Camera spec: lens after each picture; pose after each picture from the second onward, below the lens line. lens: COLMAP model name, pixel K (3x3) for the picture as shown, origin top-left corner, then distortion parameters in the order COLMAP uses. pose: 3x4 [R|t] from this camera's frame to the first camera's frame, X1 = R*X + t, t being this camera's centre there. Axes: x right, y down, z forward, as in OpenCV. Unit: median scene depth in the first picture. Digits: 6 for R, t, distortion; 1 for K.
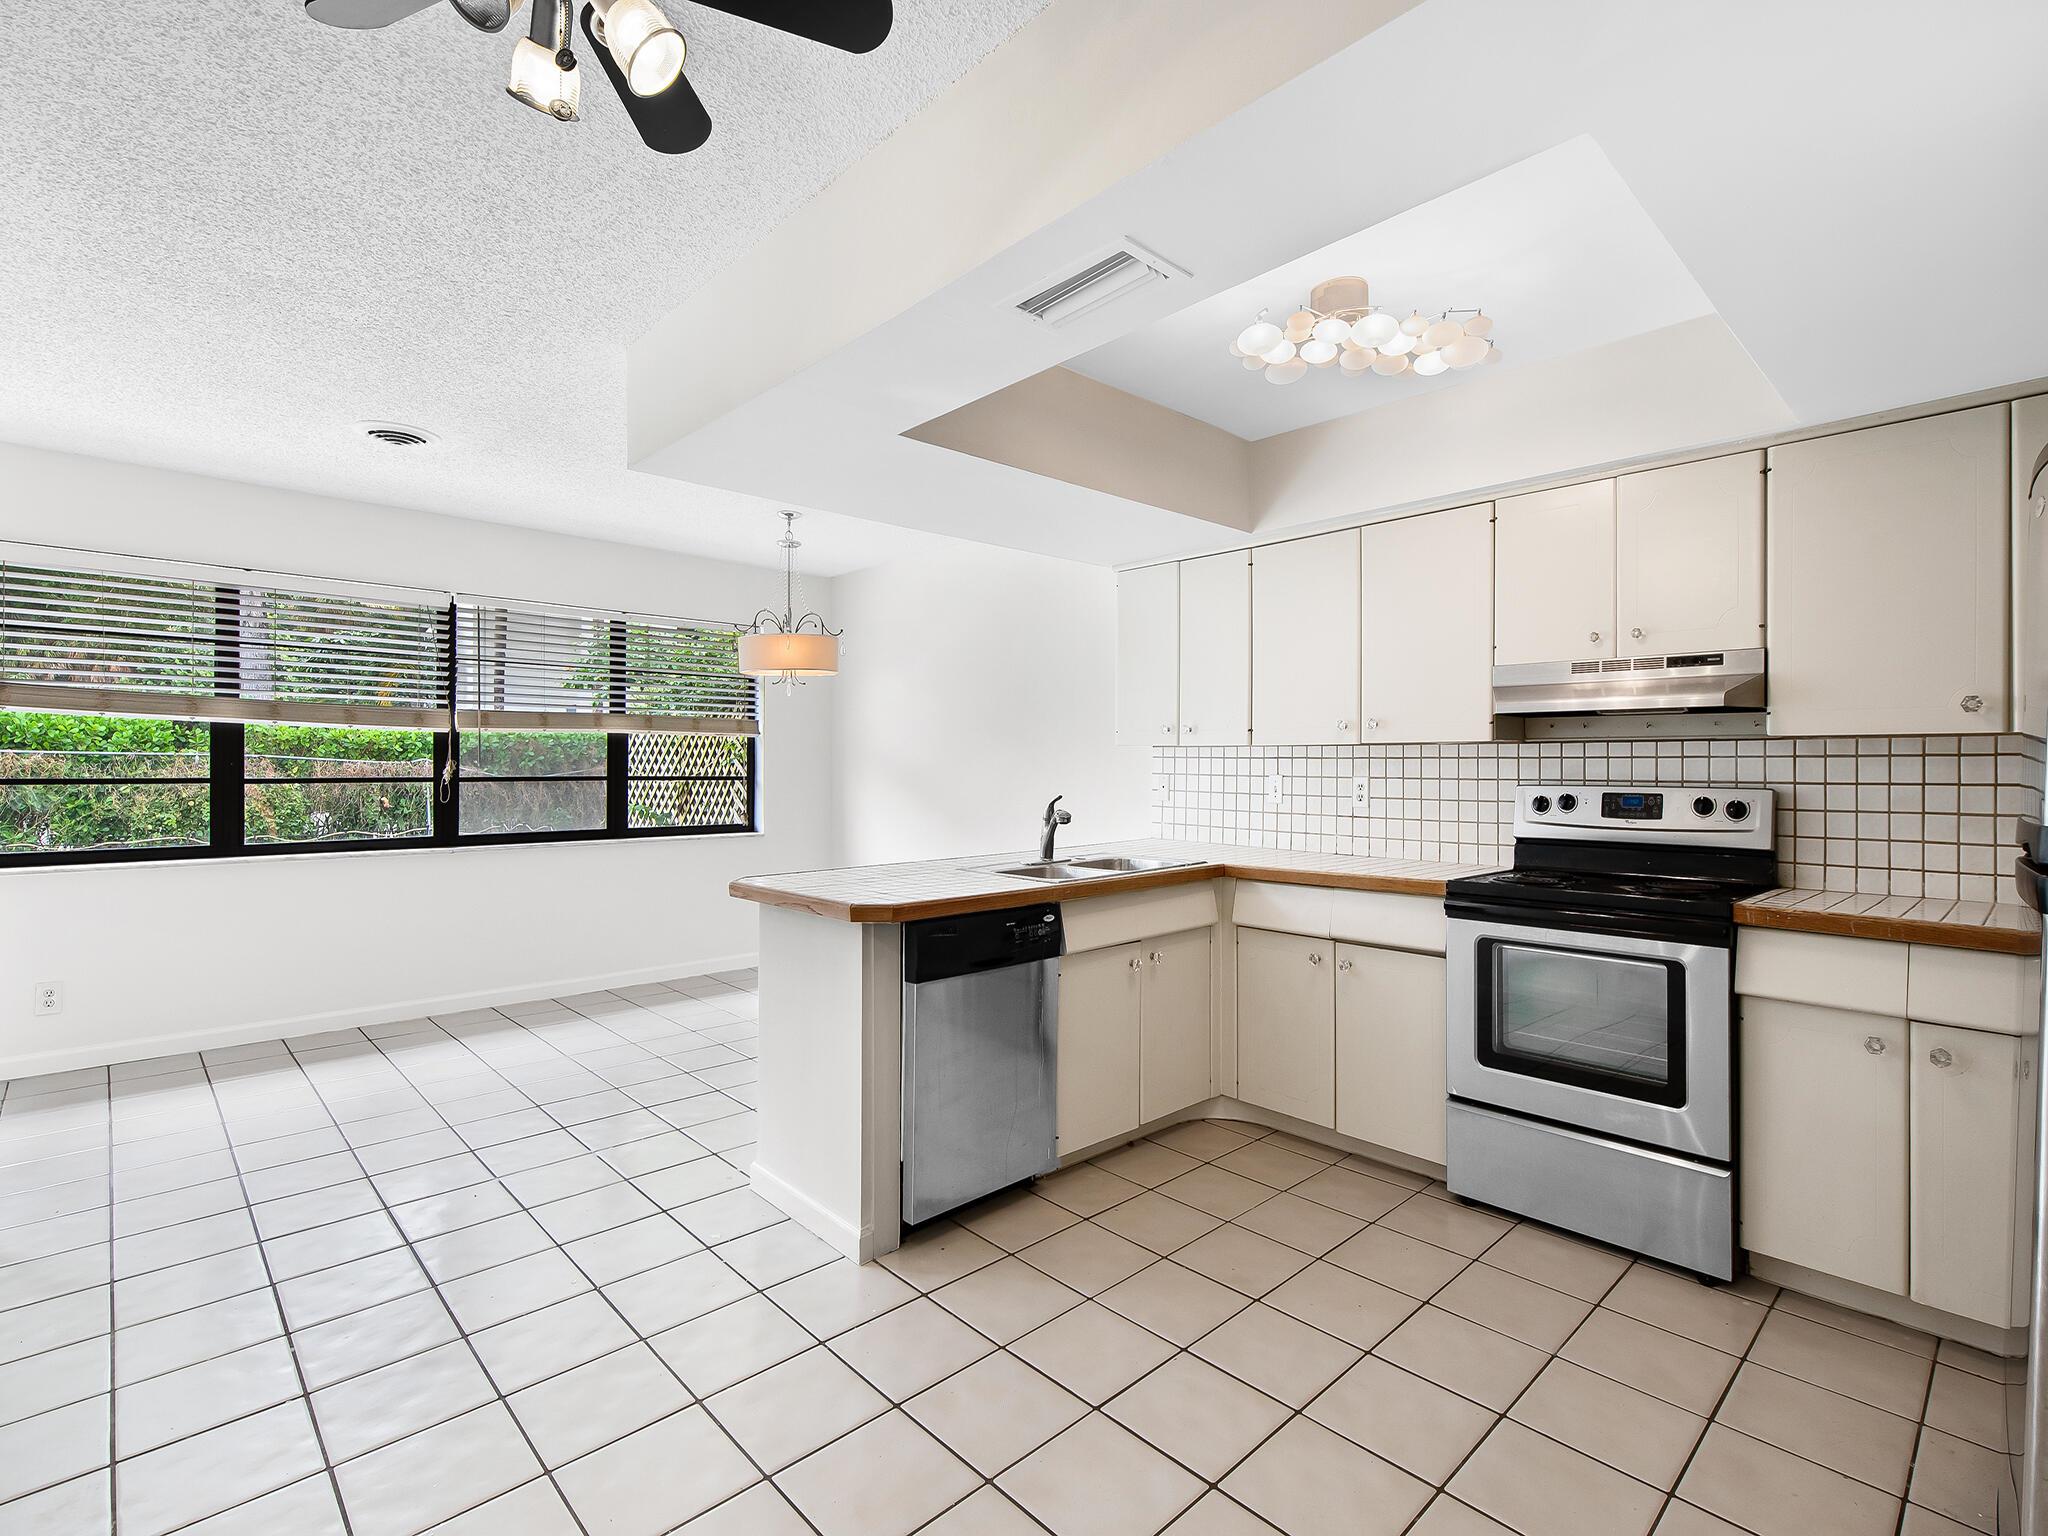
lens RADIAL K [[934.4, 0, 1066.8], [0, 934.4, 753.5], [0, 0, 1]] dist [0.003871, -0.000254]
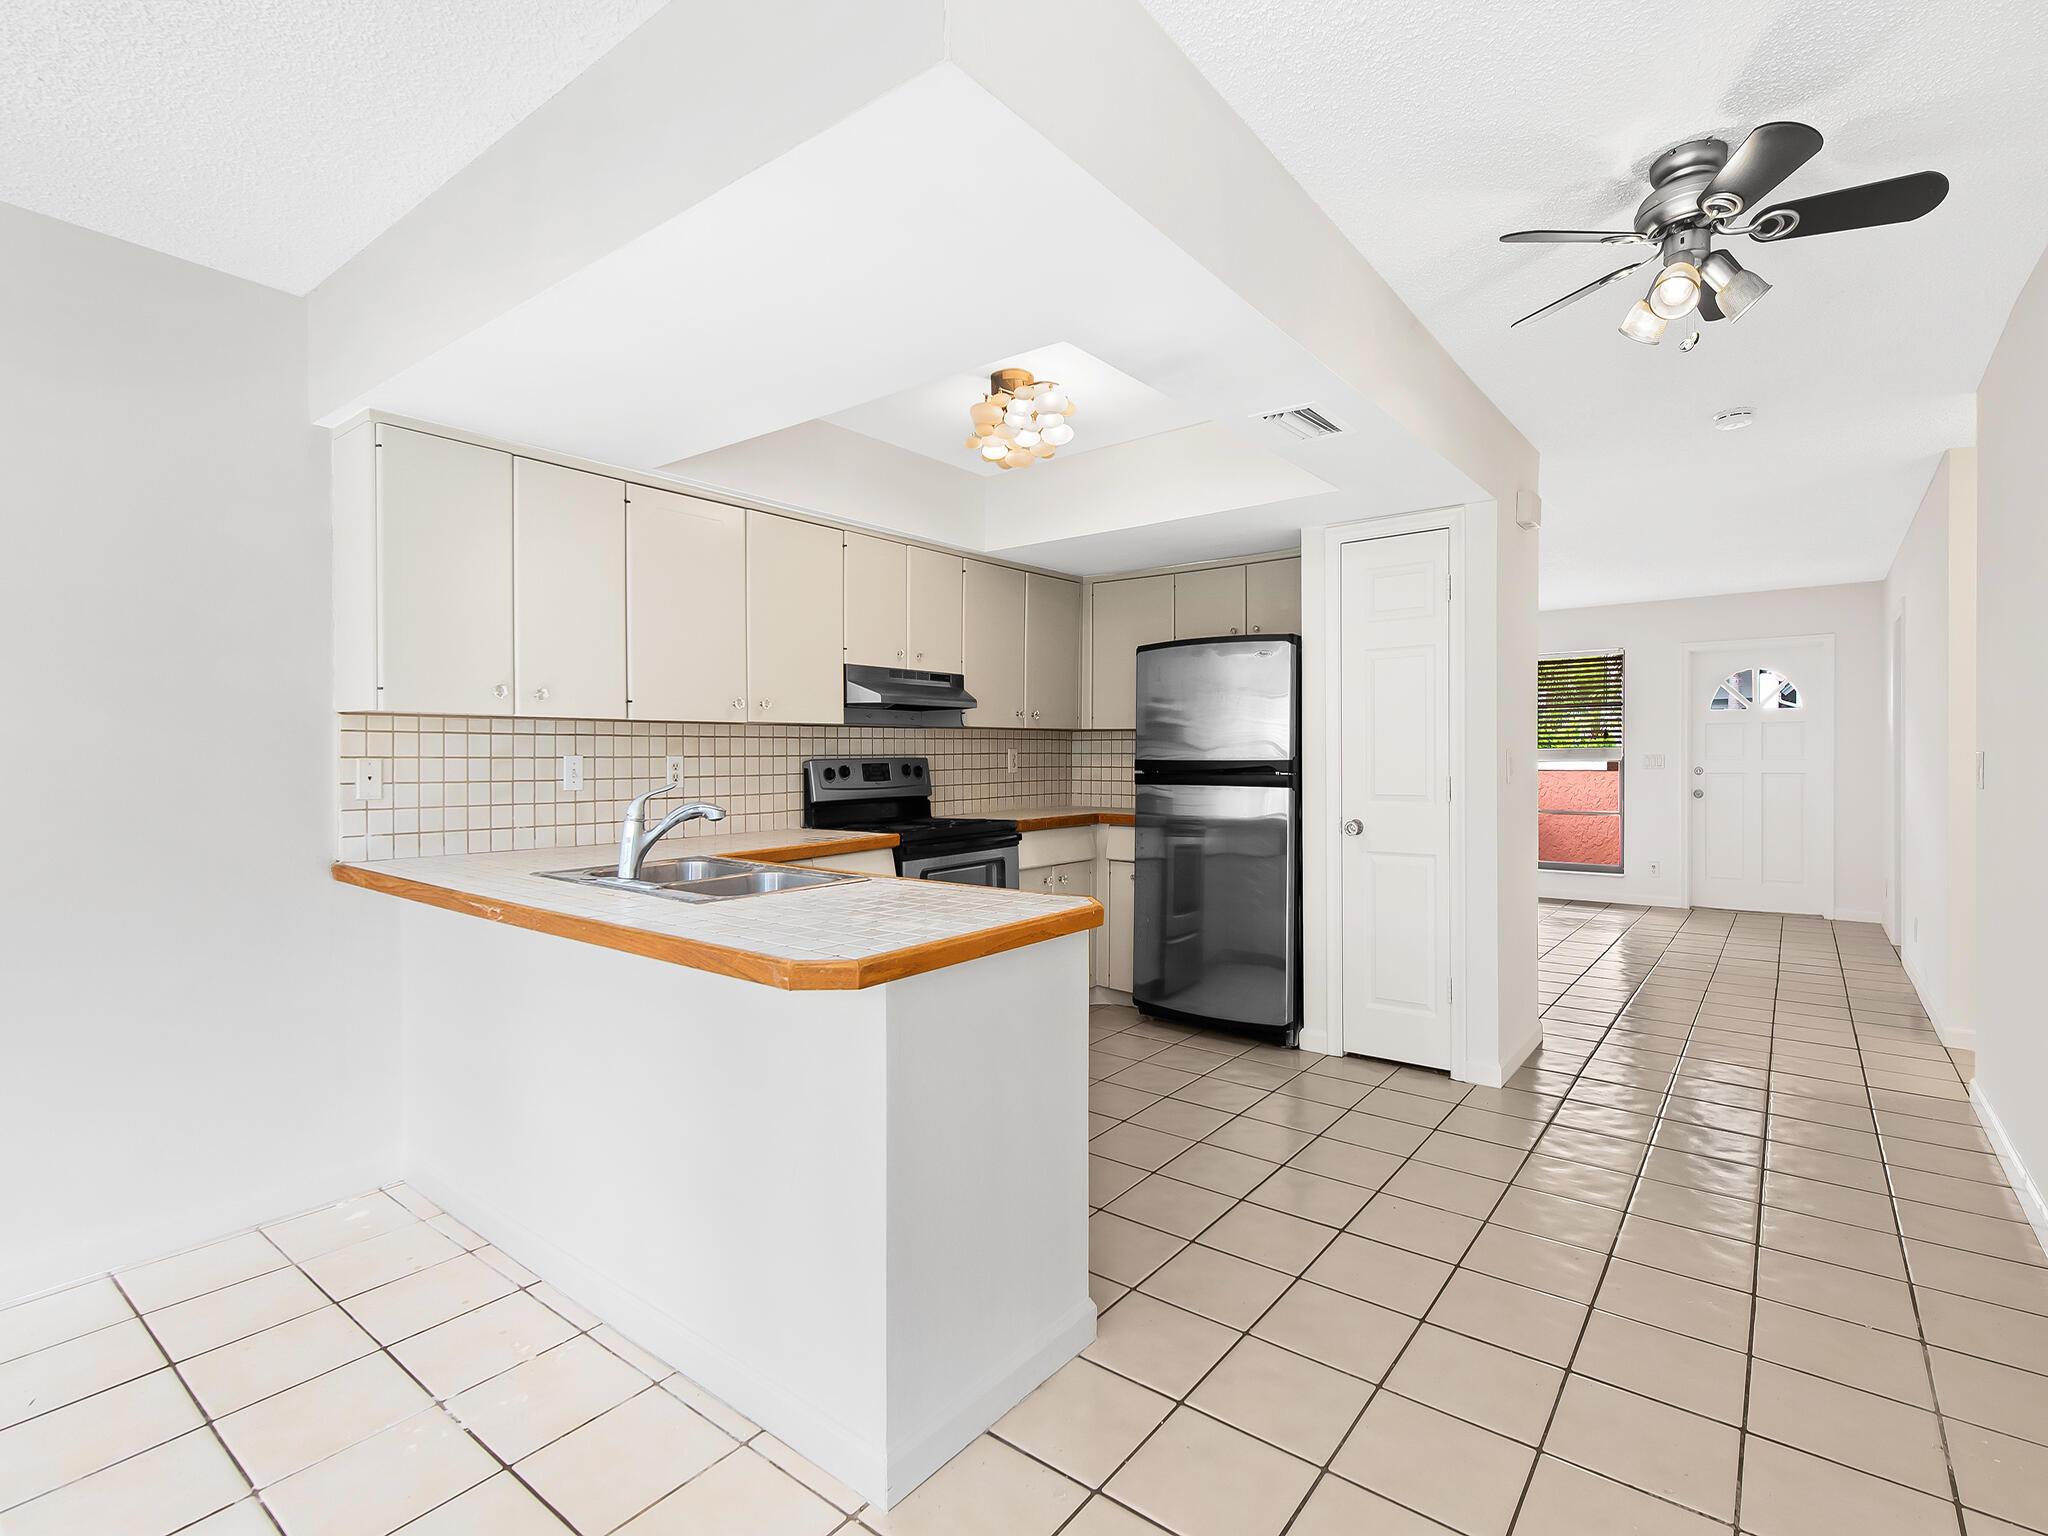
lens RADIAL K [[965.7, 0, 1035.7], [0, 965.7, 761.9], [0, 0, 1]] dist [0.005509, -0.000458]
pose [[-0.109836, -0.016683, 0.993810, -0.868727], [-0.009989, 0.999827, 0.015680, 0.014444], [-0.993900, -0.008205, -0.109983, 0.907469]]
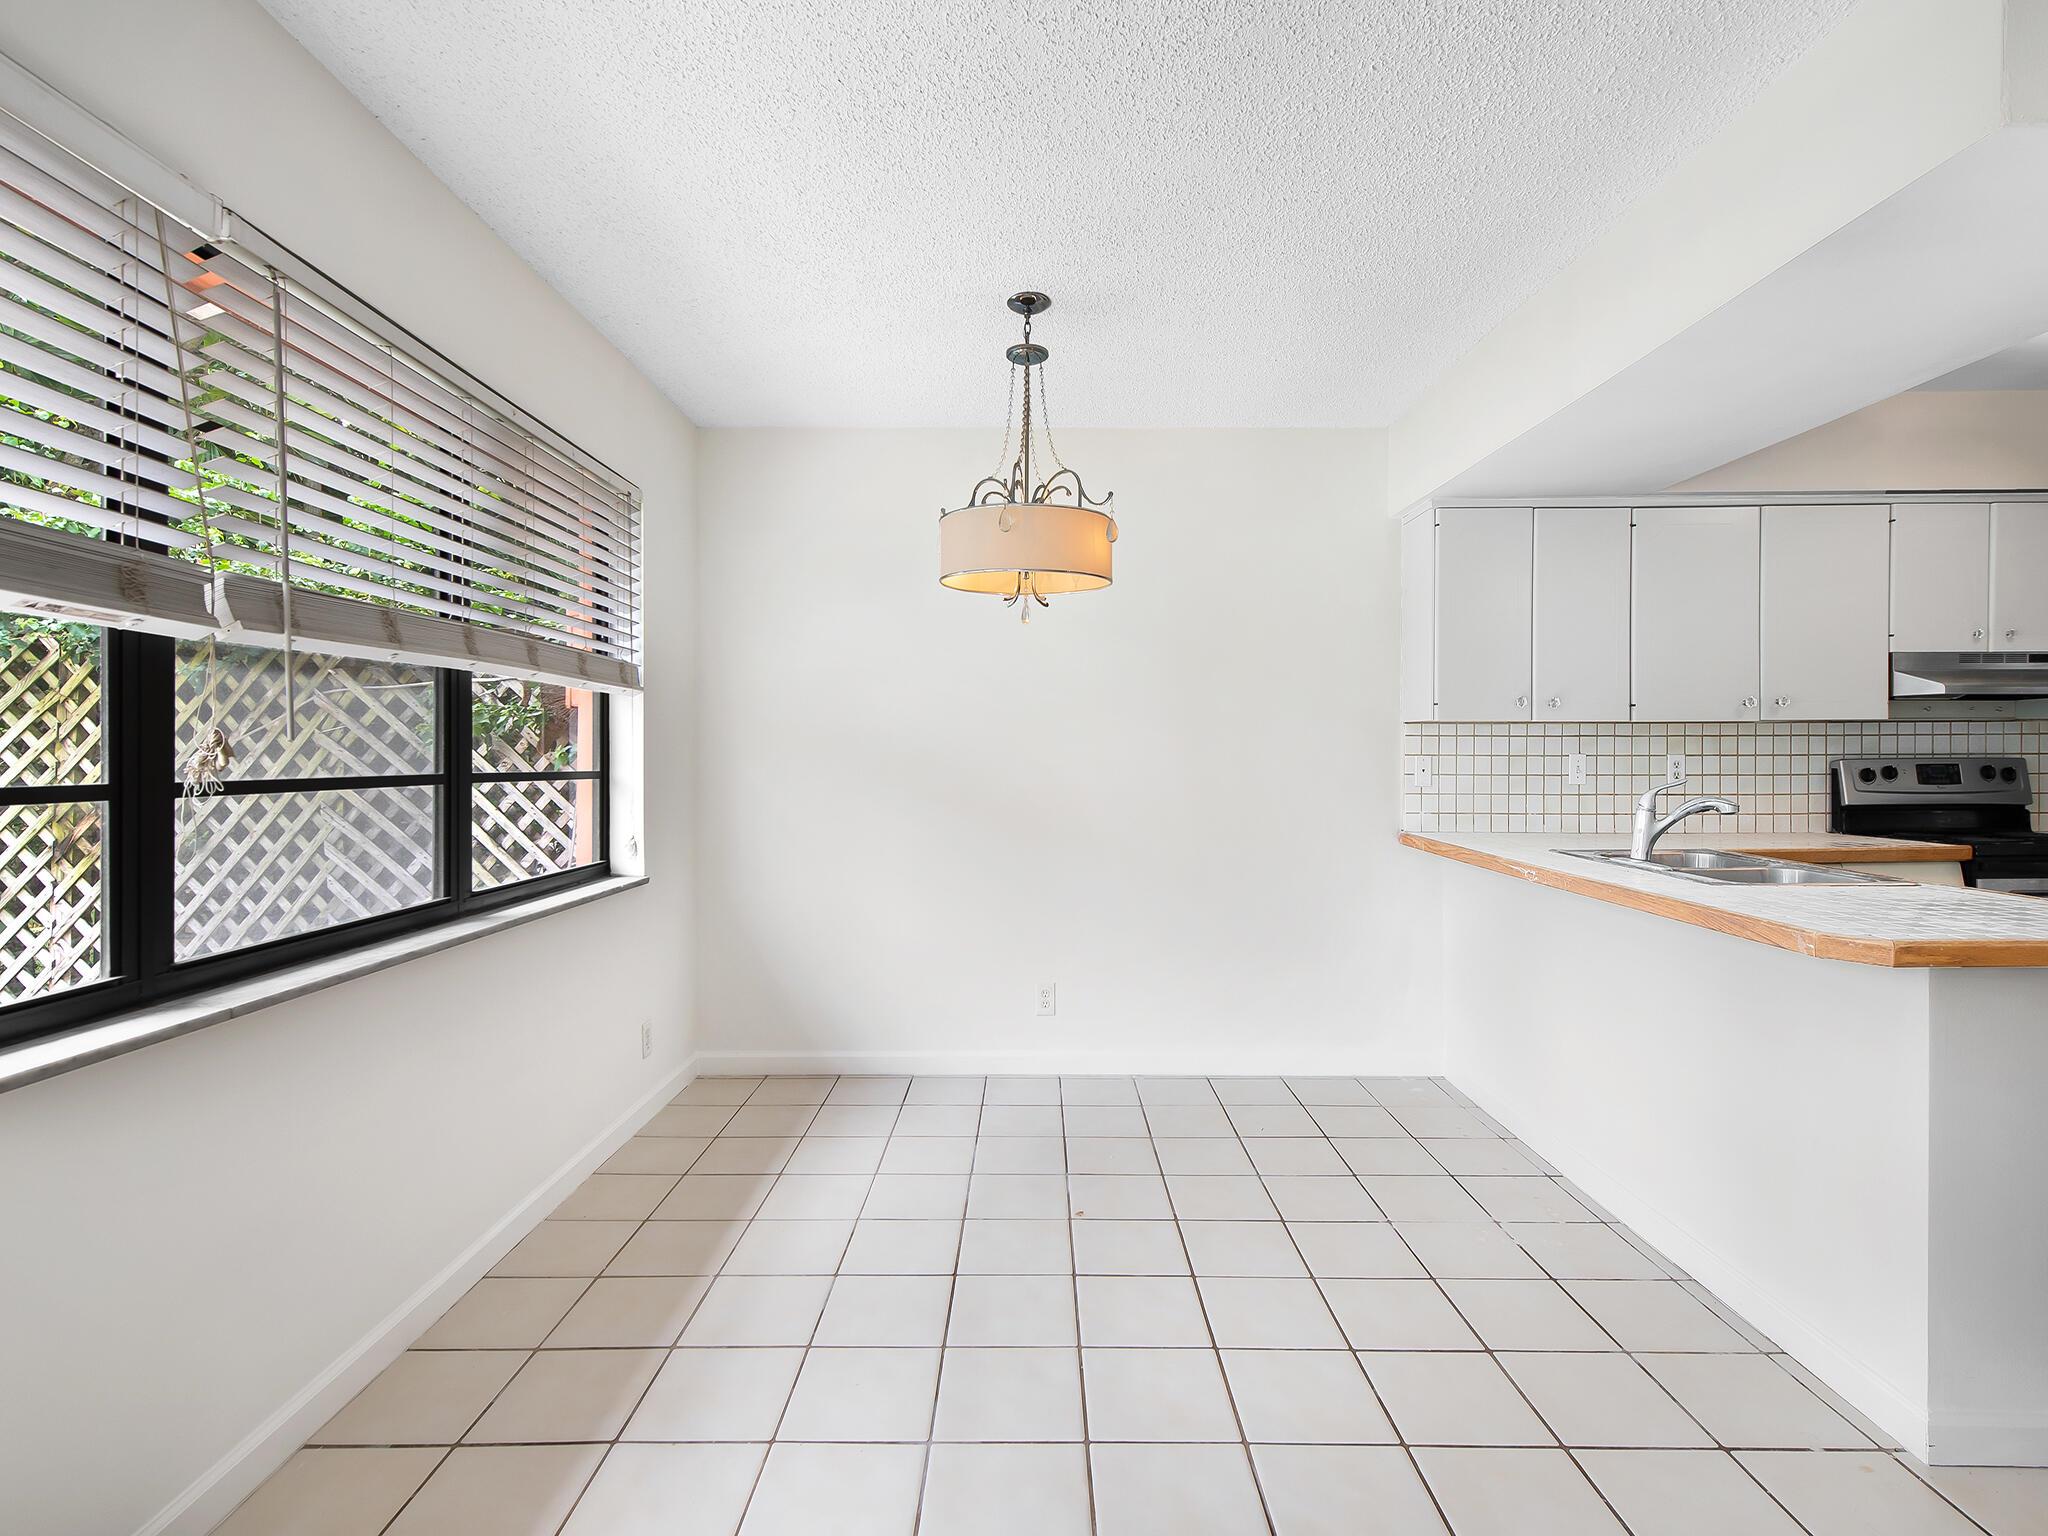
lens RADIAL K [[965.7, 0, 1035.7], [0, 965.7, 761.9], [0, 0, 1]] dist [0.005509, -0.000458]
pose [[0.725839, -0.015792, 0.687683, -1.101754], [-0.000255, 0.999730, 0.023226, 0.010691], [-0.687864, -0.017034, 0.725639, 0.879367]]
